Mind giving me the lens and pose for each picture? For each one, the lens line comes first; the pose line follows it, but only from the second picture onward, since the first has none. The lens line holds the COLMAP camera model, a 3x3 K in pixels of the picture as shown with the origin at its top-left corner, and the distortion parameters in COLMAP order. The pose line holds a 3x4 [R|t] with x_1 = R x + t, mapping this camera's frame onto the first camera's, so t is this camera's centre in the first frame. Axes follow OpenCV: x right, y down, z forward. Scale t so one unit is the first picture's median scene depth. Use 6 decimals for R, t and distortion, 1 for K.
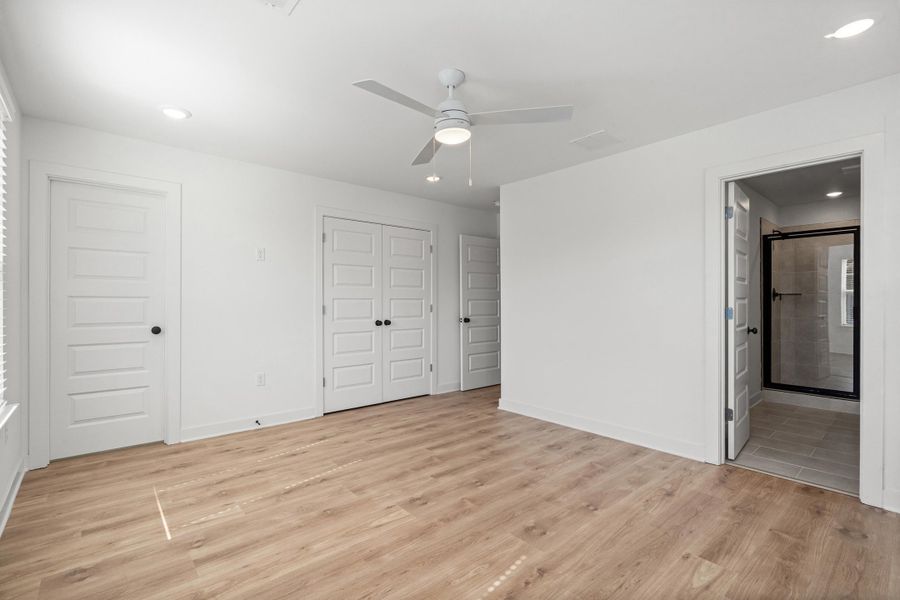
lens RADIAL K [[424.7, 0, 450.0], [0, 424.7, 300.0], [0, 0, 1]] dist [0.000335, 0.000218]
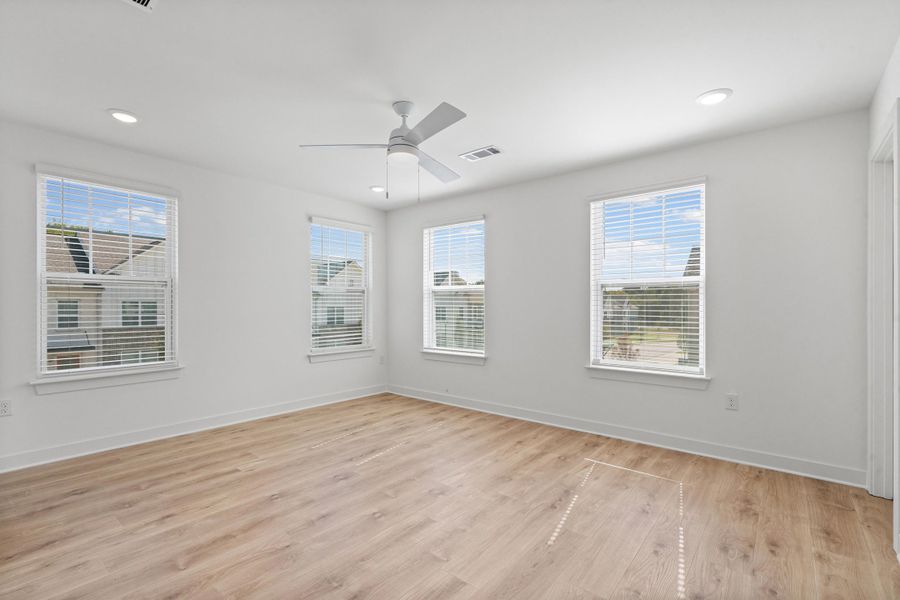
lens RADIAL K [[411.9, 0, 444.1], [0, 411.9, 299.6], [0, 0, 1]] dist [-0.001031, 0.000049]
pose [[-0.989303, -0.005635, -0.145767, 0.063608], [-0.002909, 0.999817, -0.018909, 0.007786], [0.145847, -0.018283, -0.989138, 2.058821]]
